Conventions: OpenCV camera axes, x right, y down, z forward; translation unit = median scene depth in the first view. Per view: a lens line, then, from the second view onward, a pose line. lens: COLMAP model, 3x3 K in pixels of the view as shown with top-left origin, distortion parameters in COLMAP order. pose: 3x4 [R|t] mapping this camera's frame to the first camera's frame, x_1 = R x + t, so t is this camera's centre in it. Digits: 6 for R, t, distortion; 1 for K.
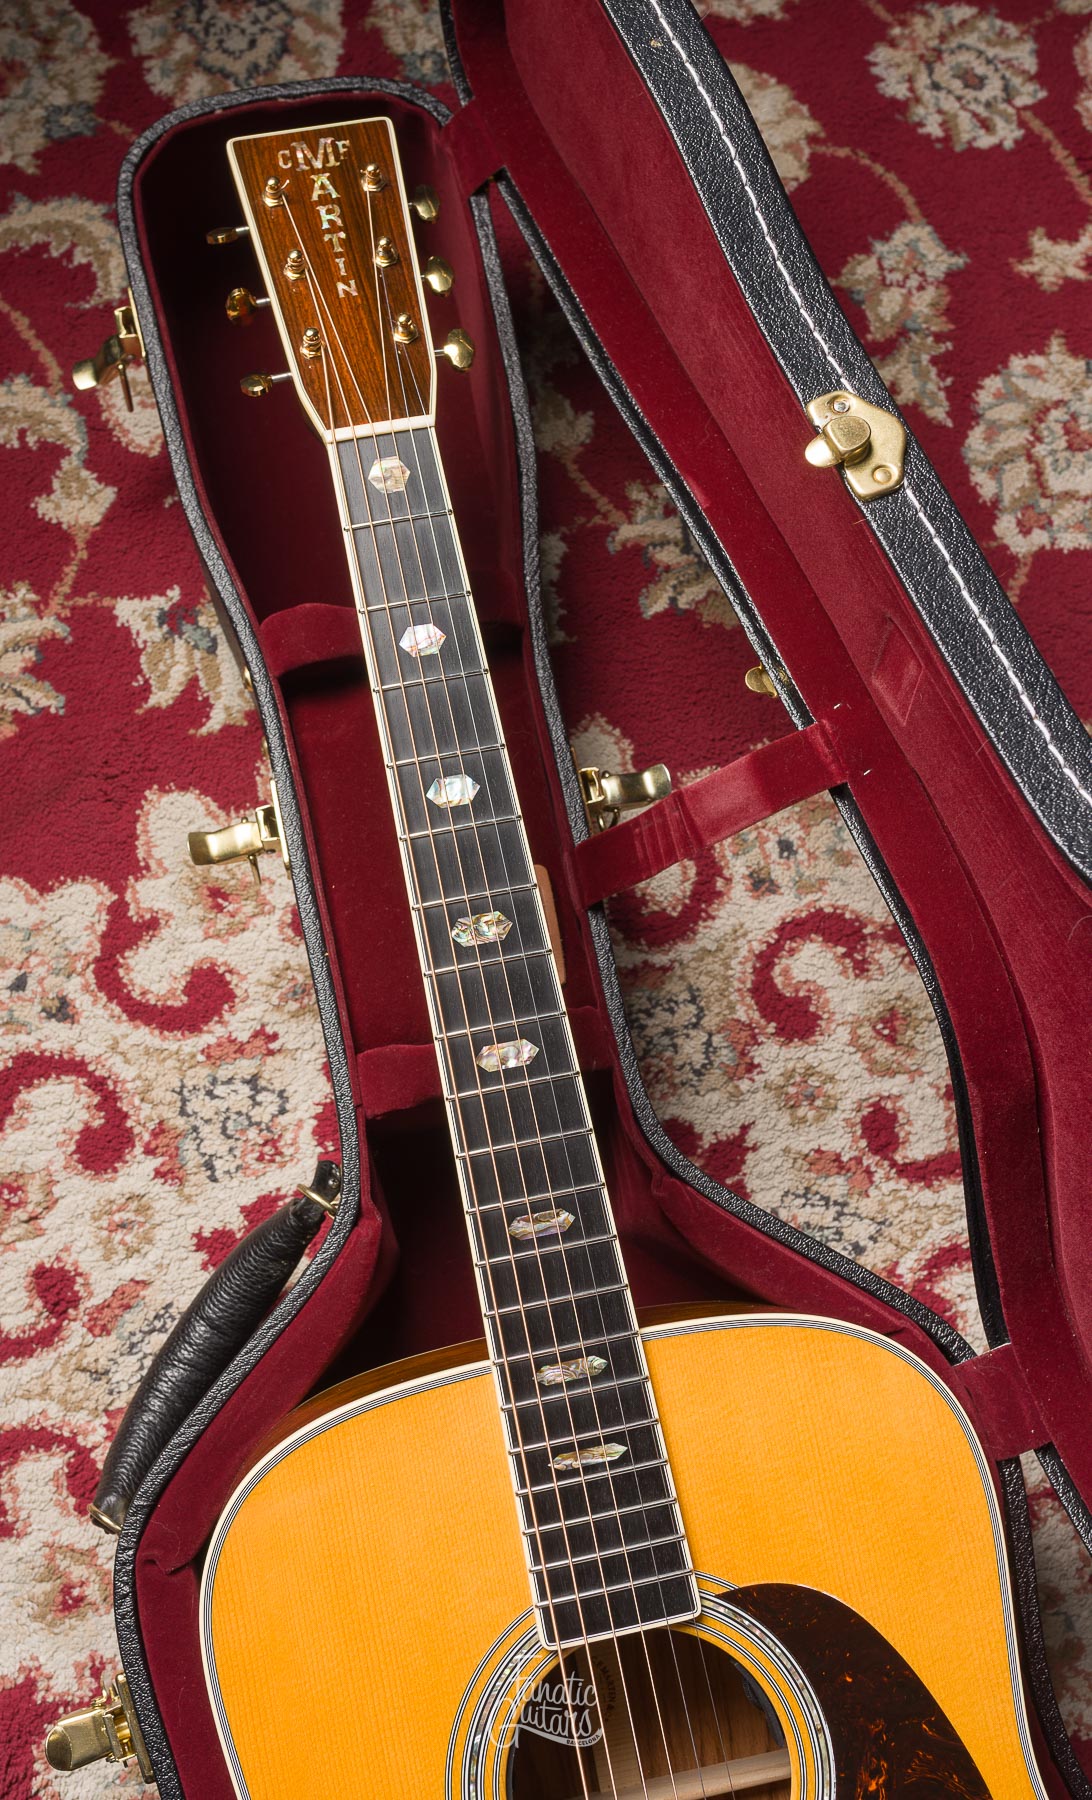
lens RADIAL K [[1815.3, 0, 463.9], [0, 1815.3, 861.5], [0, 0, 1]] dist [0.001552, -0.006444]
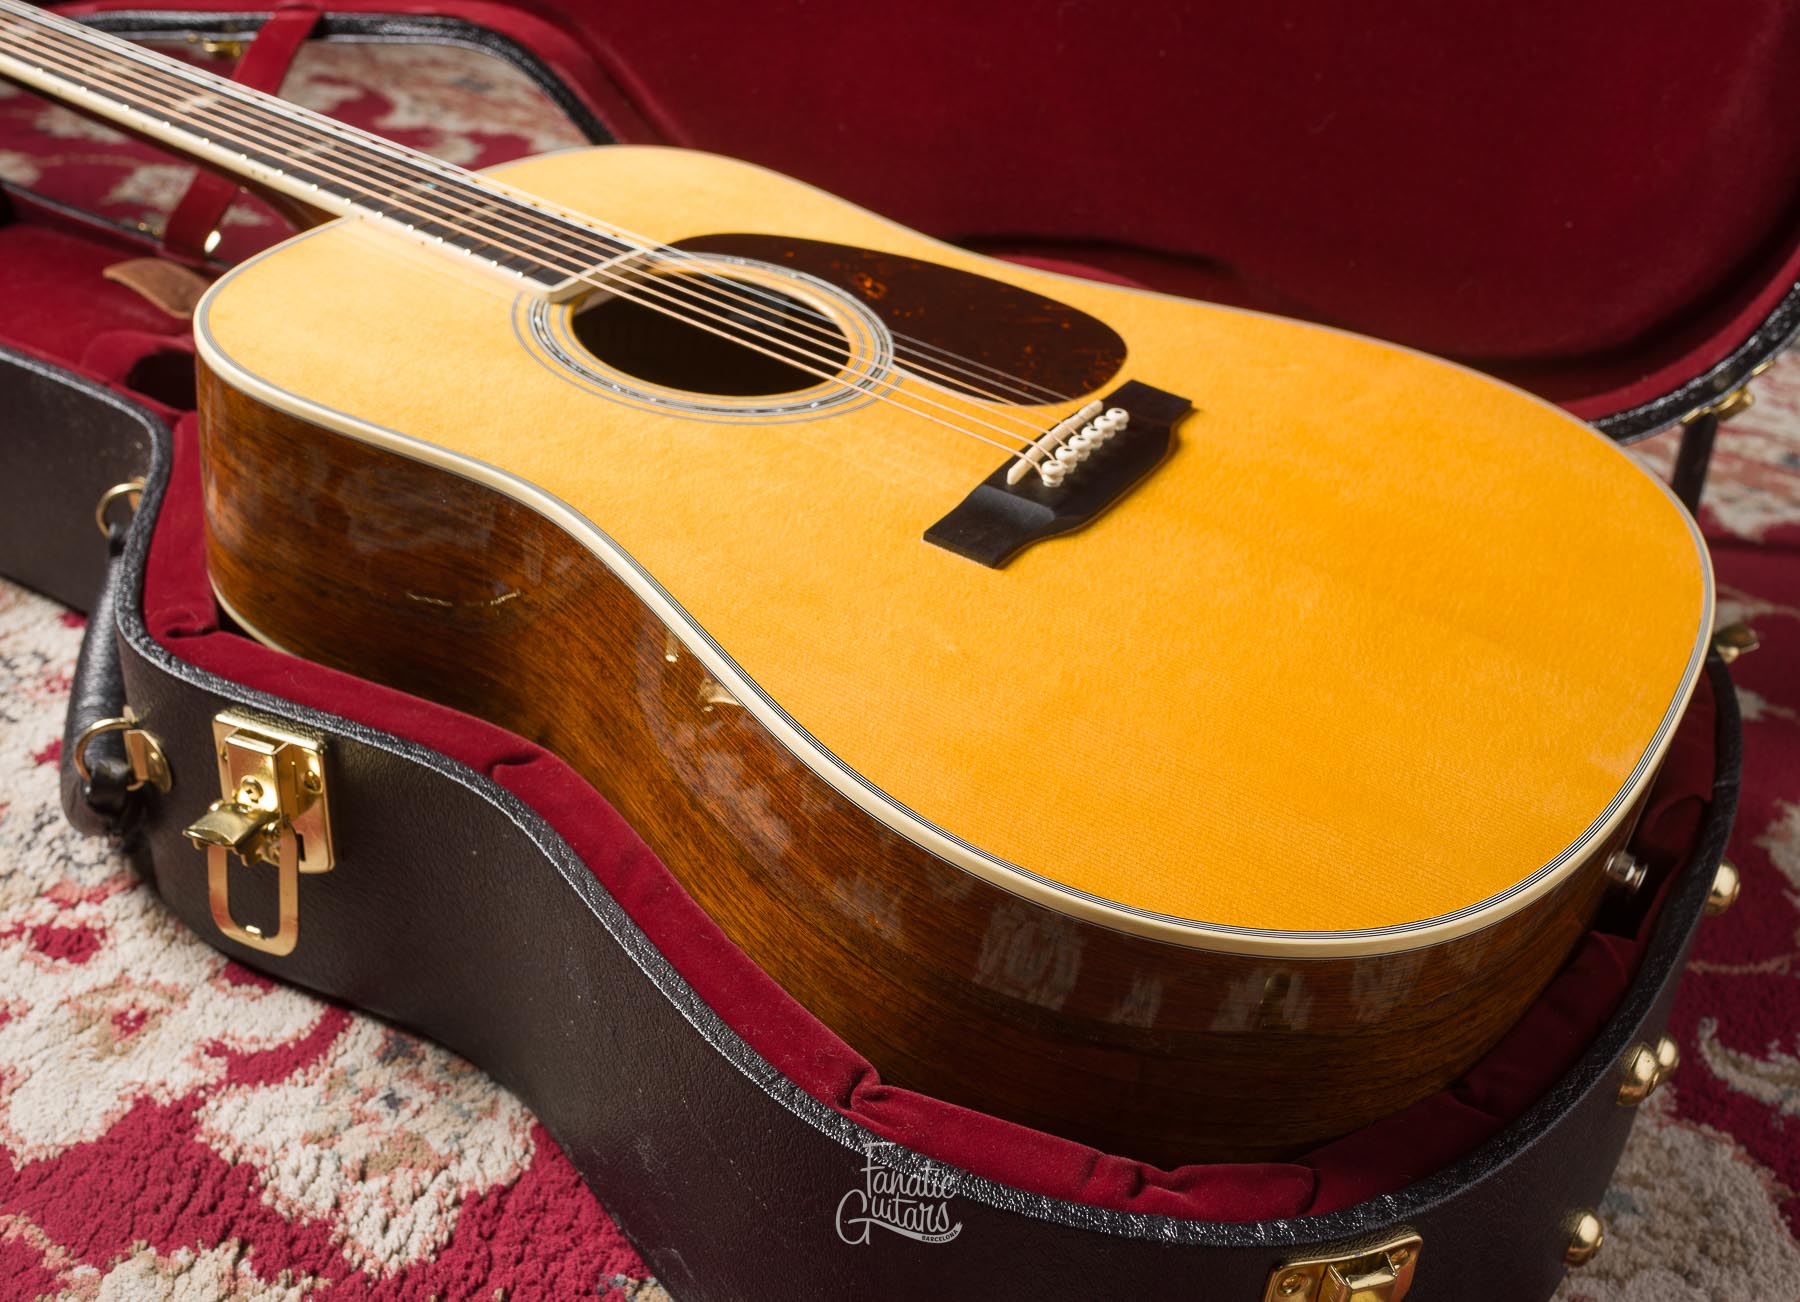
lens RADIAL K [[2039.9, 0, 940.6], [0, 2039.9, 652.5], [0, 0, 1]] dist [0.004655, -0.007133]
pose [[0.662459, -0.389609, 0.639807, -0.436547], [0.708610, 0.602917, -0.366554, 0.790731], [-0.242938, 0.696201, 0.675489, 0.217425]]
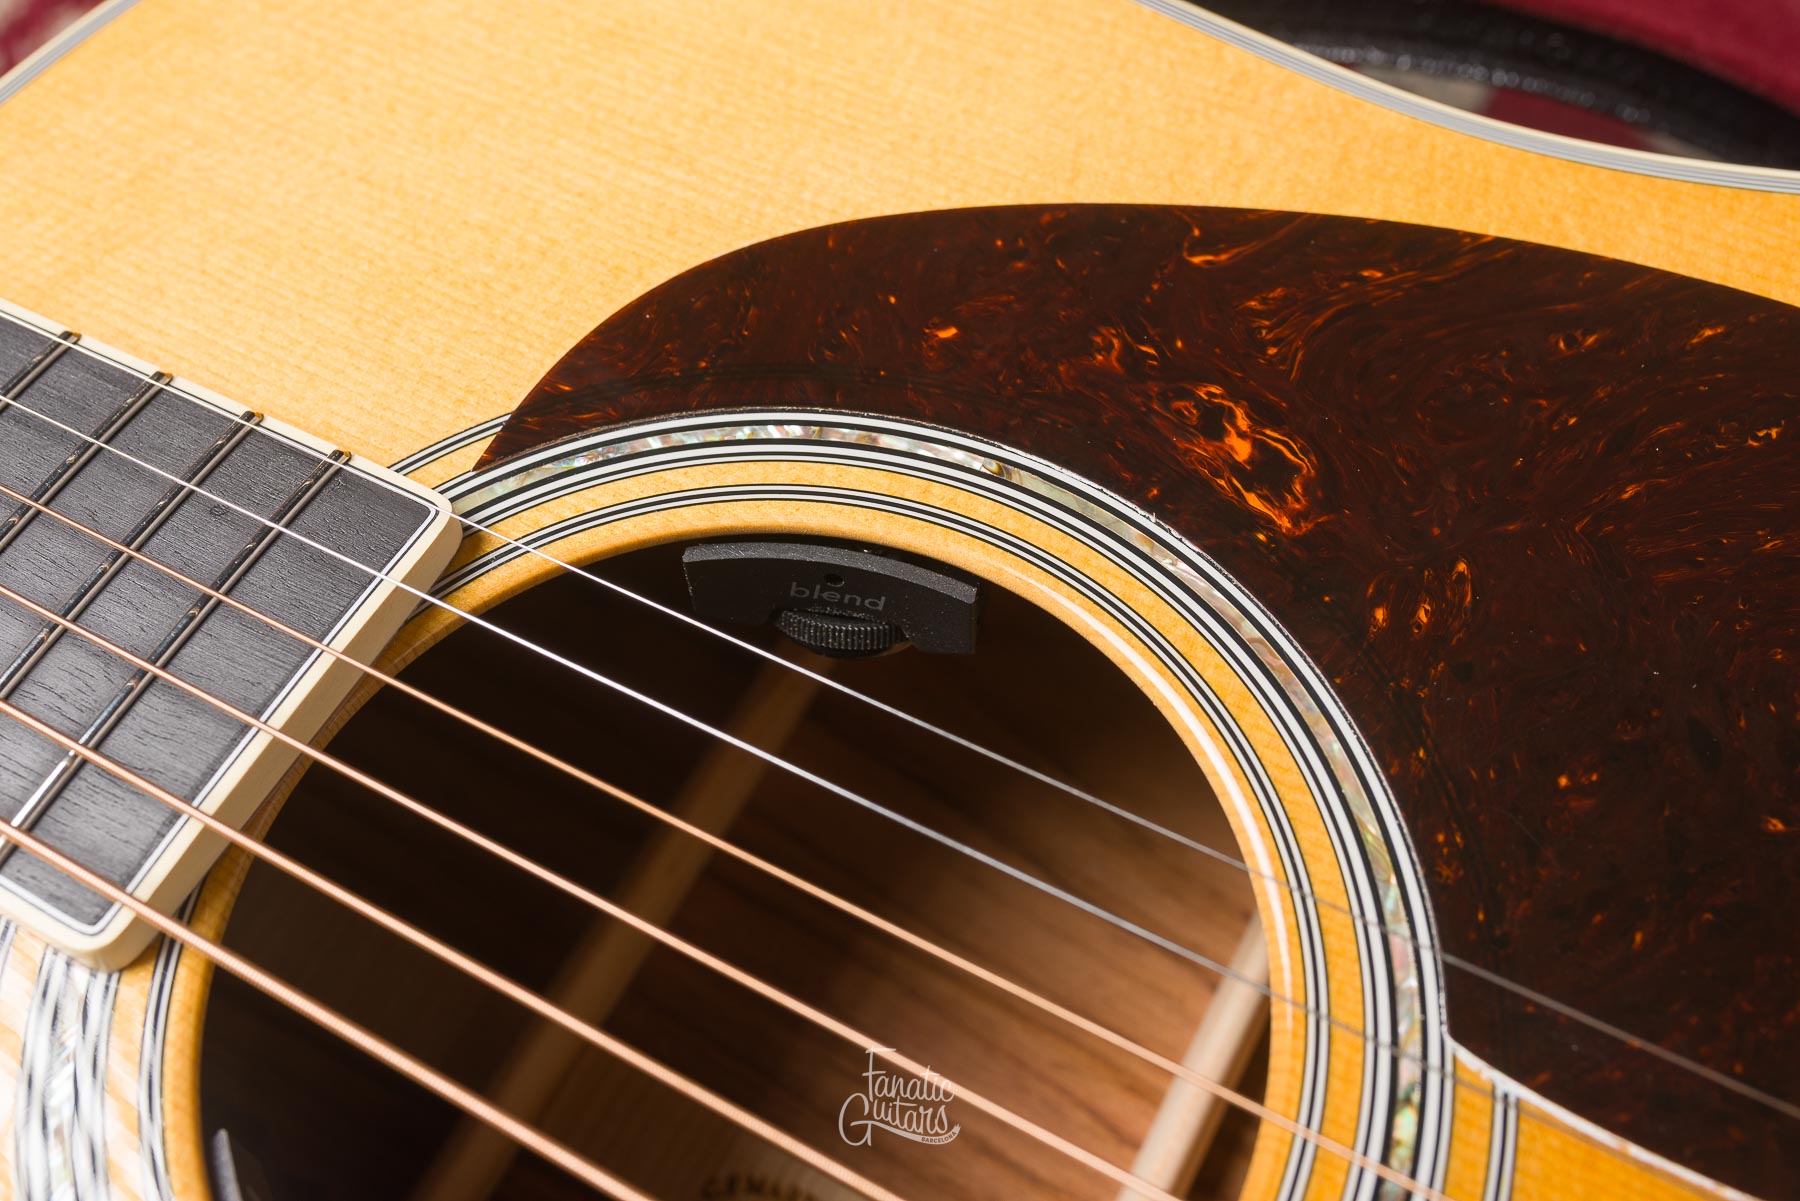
lens RADIAL K [[1801.5, 0, 902.0], [0, 1801.5, 601.5], [0, 0, 1]] dist [0.005422, 0.004176]
pose [[0.639869, -0.699817, 0.317529, 0.050510], [0.766444, 0.611233, -0.197376, 0.380091], [-0.055957, 0.369663, 0.927480, 0.510040]]
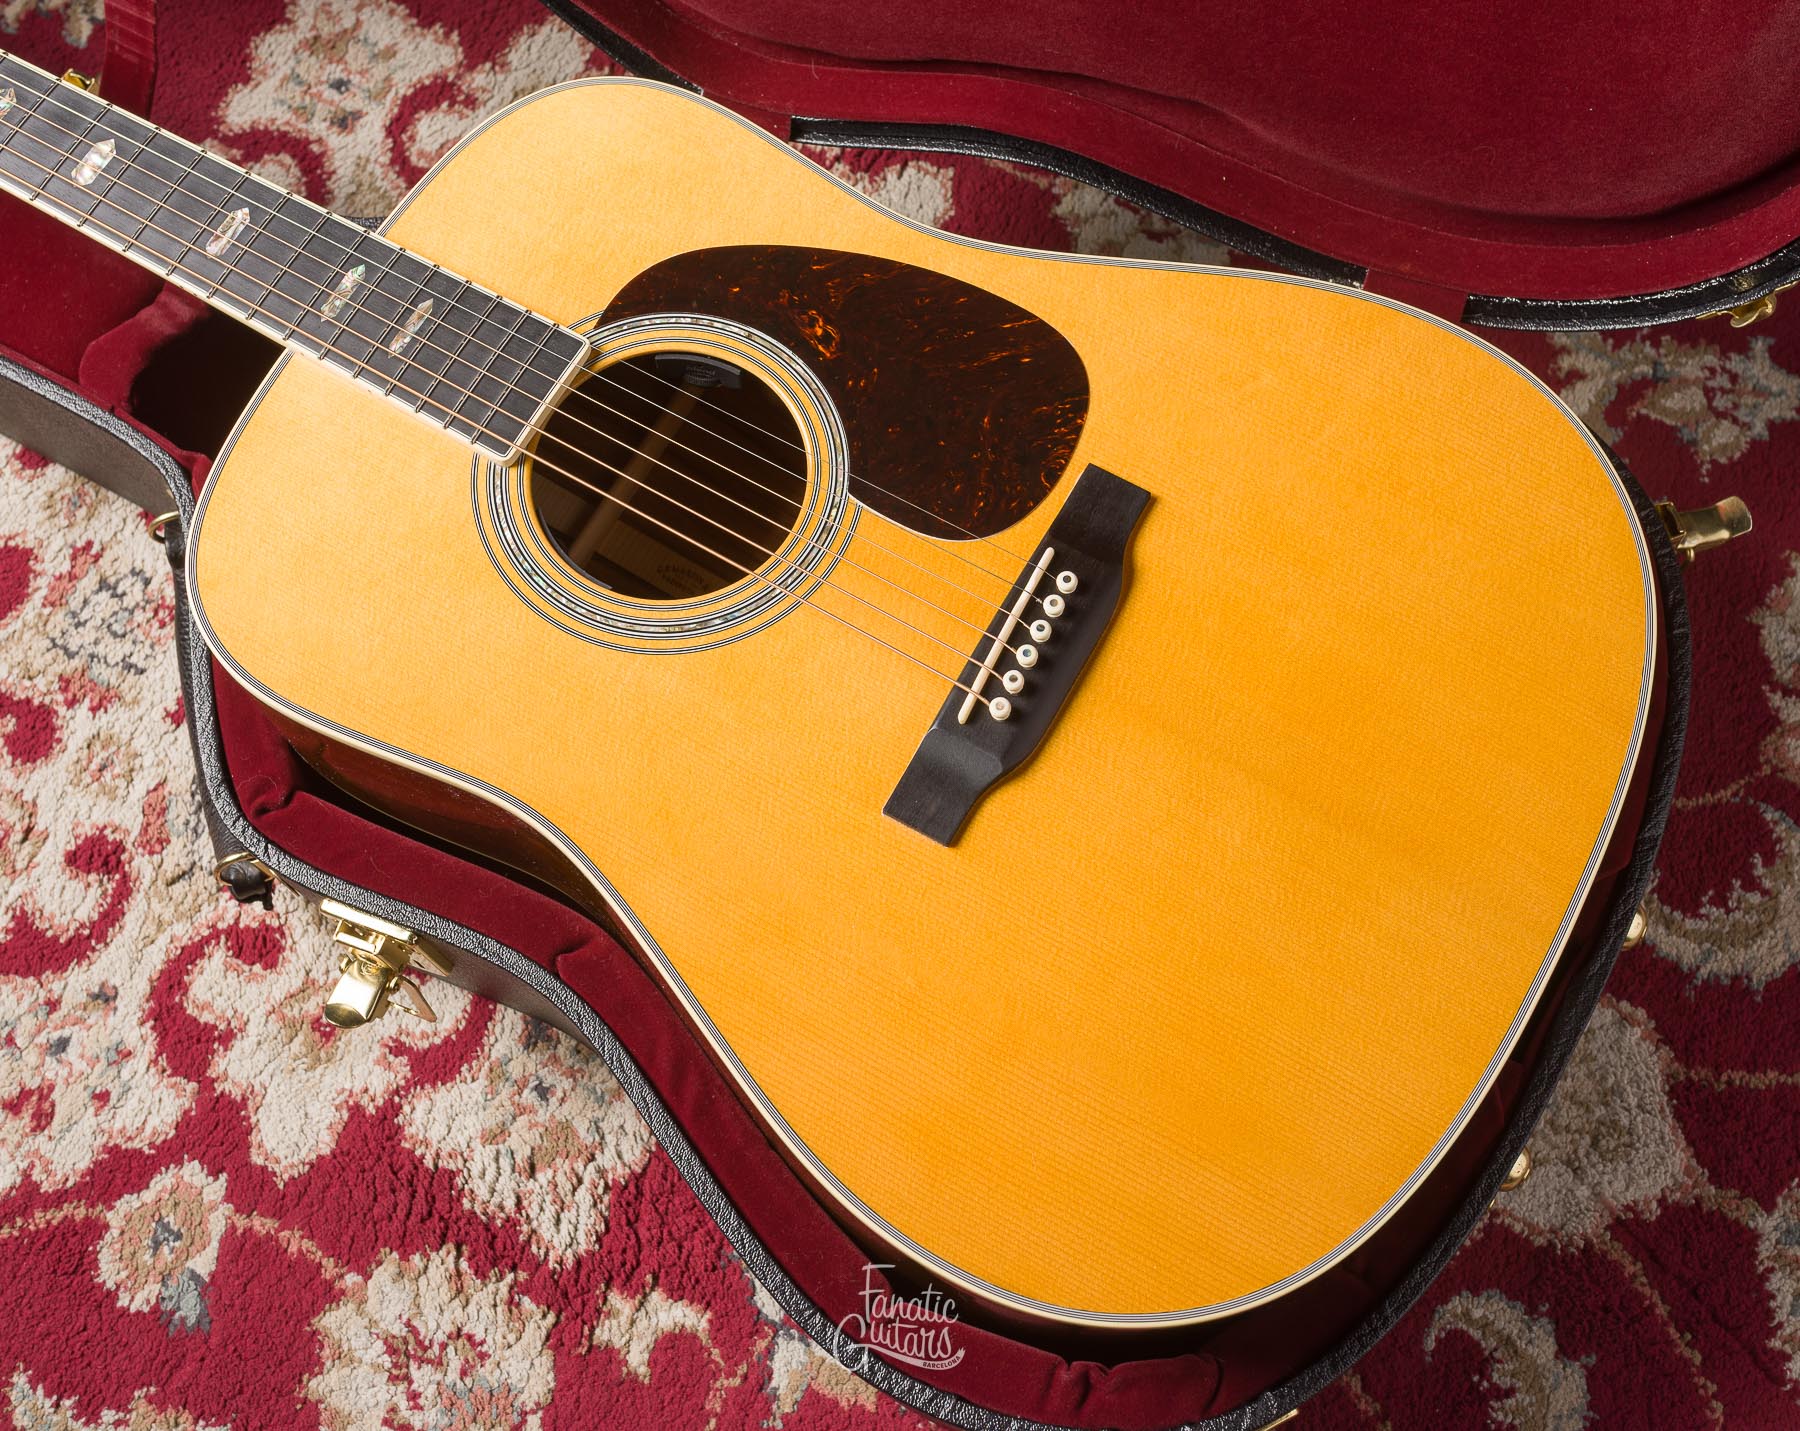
lens RADIAL K [[2059.8, 0, 935.2], [0, 2059.8, 711.4], [0, 0, 1]] dist [-0.000801, 0.002239]
pose [[0.649507, -0.734212, 0.197670, -0.093045], [0.752513, 0.657949, -0.028780, 0.520285], [-0.108927, 0.167442, 0.979846, -0.106834]]
